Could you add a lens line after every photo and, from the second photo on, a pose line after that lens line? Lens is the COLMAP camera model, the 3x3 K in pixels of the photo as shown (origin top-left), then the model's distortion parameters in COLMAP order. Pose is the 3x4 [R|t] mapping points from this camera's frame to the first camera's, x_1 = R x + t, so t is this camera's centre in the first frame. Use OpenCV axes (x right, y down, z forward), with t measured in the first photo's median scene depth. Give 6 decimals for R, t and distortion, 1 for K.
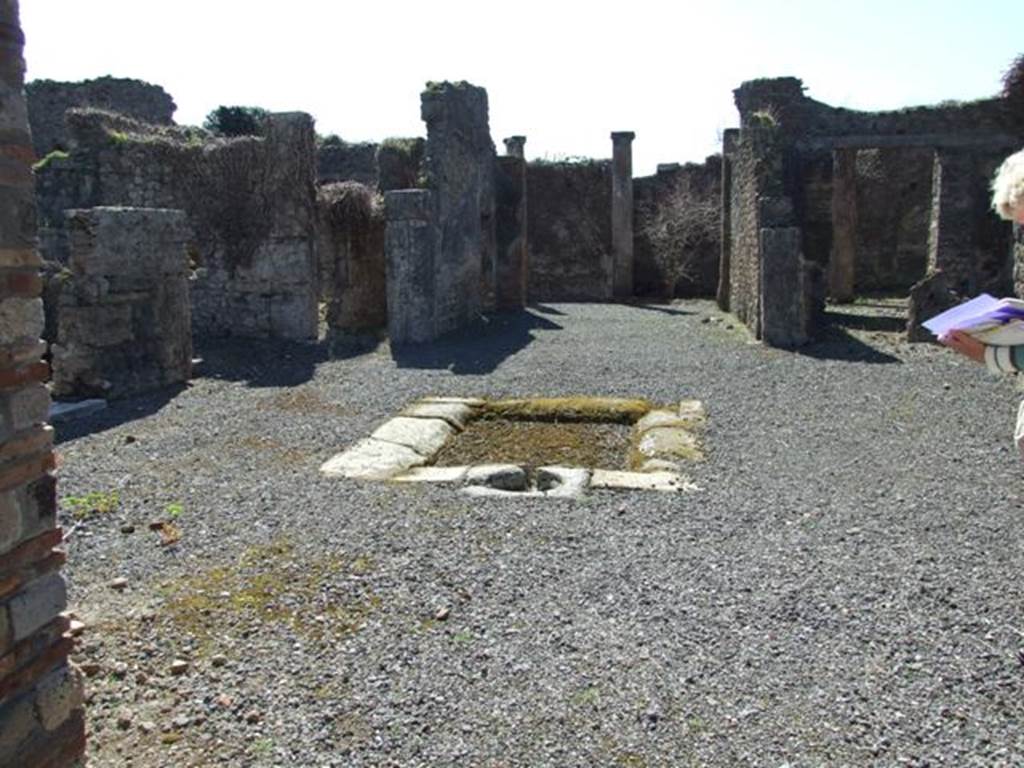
lens RADIAL K [[824.8, 0, 509.5], [0, 824.8, 369.2], [0, 0, 1]] dist [-0.067928, 0.058890]
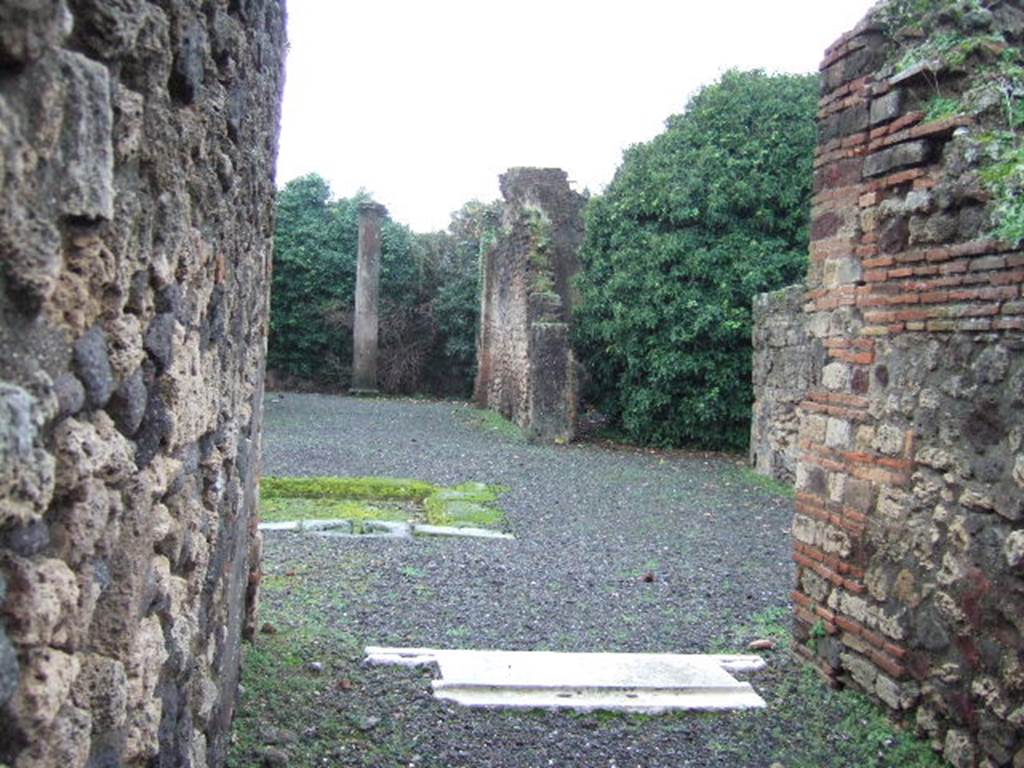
lens RADIAL K [[1086.4, 0, 505.0], [0, 1086.4, 378.7], [0, 0, 1]] dist [-0.071131, 0.076422]
pose [[0.952264, 0.053956, 0.300470, -0.105154], [-0.020917, 0.993476, -0.112107, 0.039650], [-0.304558, 0.100471, 0.947180, -0.209230]]
